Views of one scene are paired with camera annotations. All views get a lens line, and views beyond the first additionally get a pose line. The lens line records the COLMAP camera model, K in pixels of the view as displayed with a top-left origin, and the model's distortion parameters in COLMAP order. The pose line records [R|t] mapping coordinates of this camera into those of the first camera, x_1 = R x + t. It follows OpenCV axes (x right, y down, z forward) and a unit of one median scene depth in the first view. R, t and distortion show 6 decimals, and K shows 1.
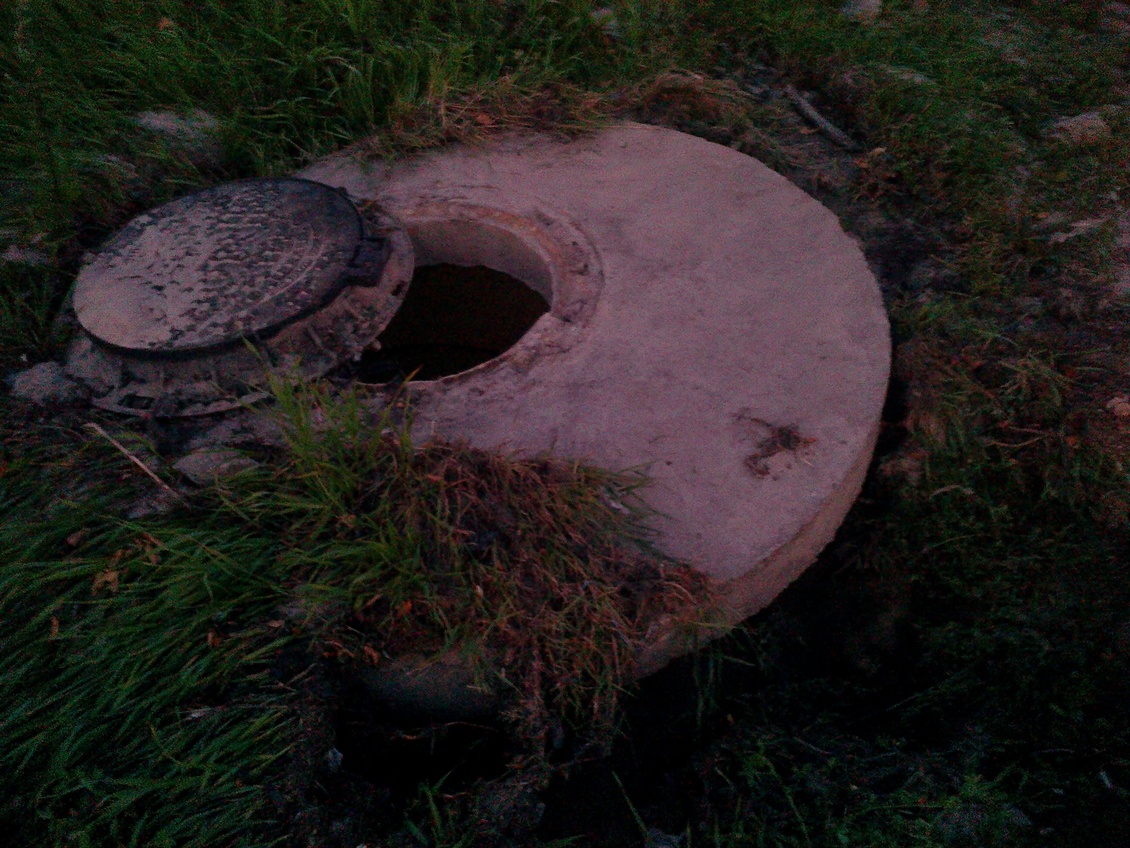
lens RADIAL K [[1020.9, 0, 551.2], [0, 1020.9, 411.7], [0, 0, 1]] dist [0.065419, -0.182752]
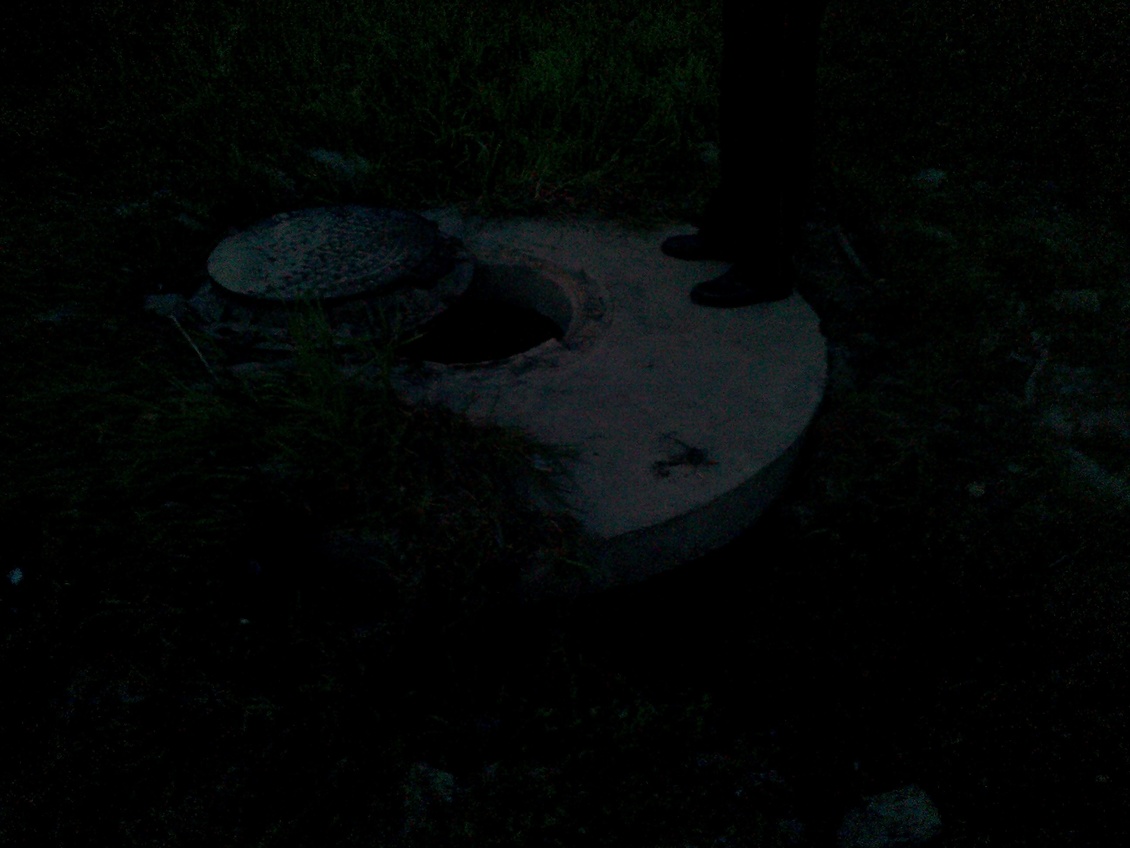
lens RADIAL K [[1020.9, 0, 551.2], [0, 1020.9, 411.7], [0, 0, 1]] dist [0.065419, -0.182752]
pose [[0.959051, 0.220258, -0.178068, 0.227762], [-0.244353, 0.961342, -0.126934, 0.142454], [0.143226, 0.165248, 0.975797, -0.180150]]
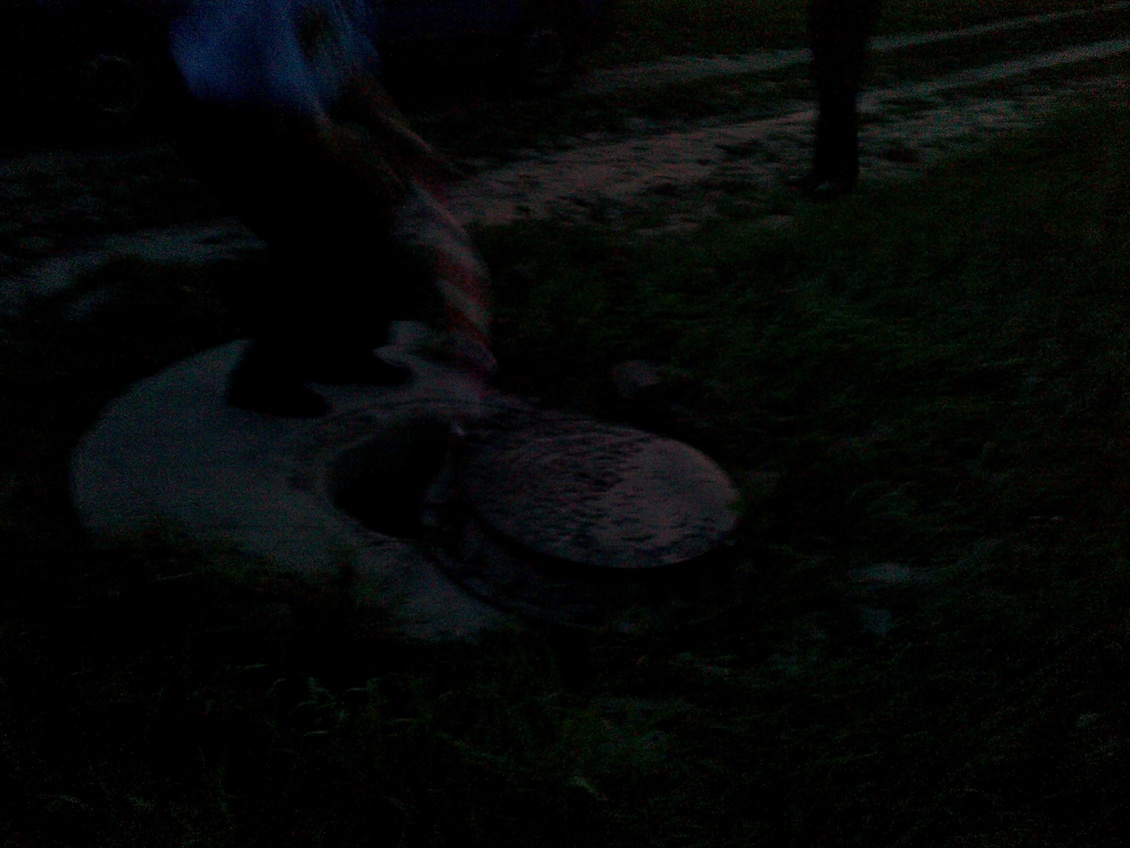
lens RADIAL K [[1020.9, 0, 551.2], [0, 1020.9, 411.7], [0, 0, 1]] dist [0.065419, -0.182752]
pose [[-0.914967, -0.162862, 0.369202, -0.671068], [0.284083, 0.389819, 0.875978, -1.147979], [-0.286586, 0.906376, -0.310405, 1.309618]]
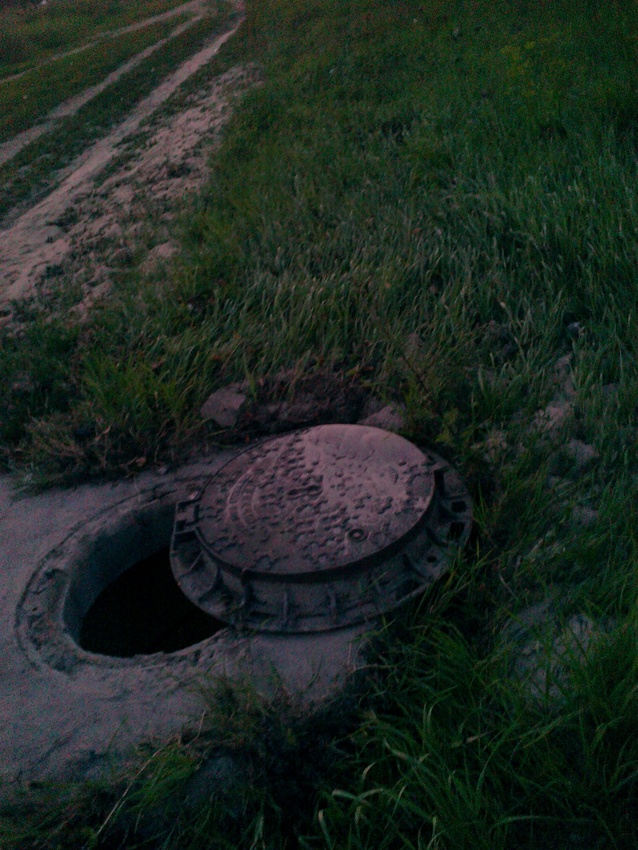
lens RADIAL K [[767.9, 0, 319.0], [0, 767.9, 425.0], [0, 0, 1]] dist [0.065419, -0.182752]
pose [[-0.920354, 0.382800, -0.080076, -0.294704], [0.023831, 0.259267, 0.965512, -1.078892], [0.390359, 0.886704, -0.247740, 1.193199]]
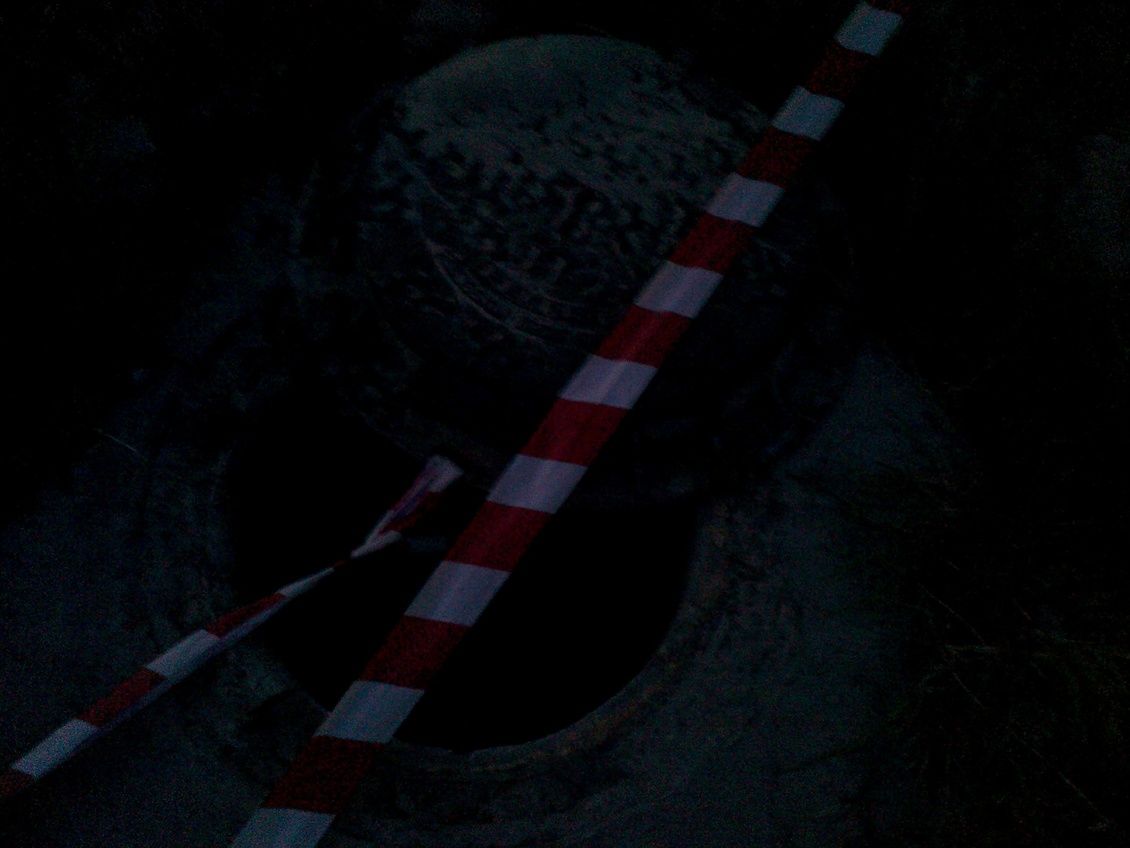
lens RADIAL K [[1020.9, 0, 551.2], [0, 1020.9, 411.7], [0, 0, 1]] dist [0.065419, -0.182752]
pose [[-0.289223, 0.890637, -0.350879, 0.014182], [-0.698027, 0.054610, 0.713986, -0.588538], [0.655063, 0.451425, 0.605894, 0.685329]]
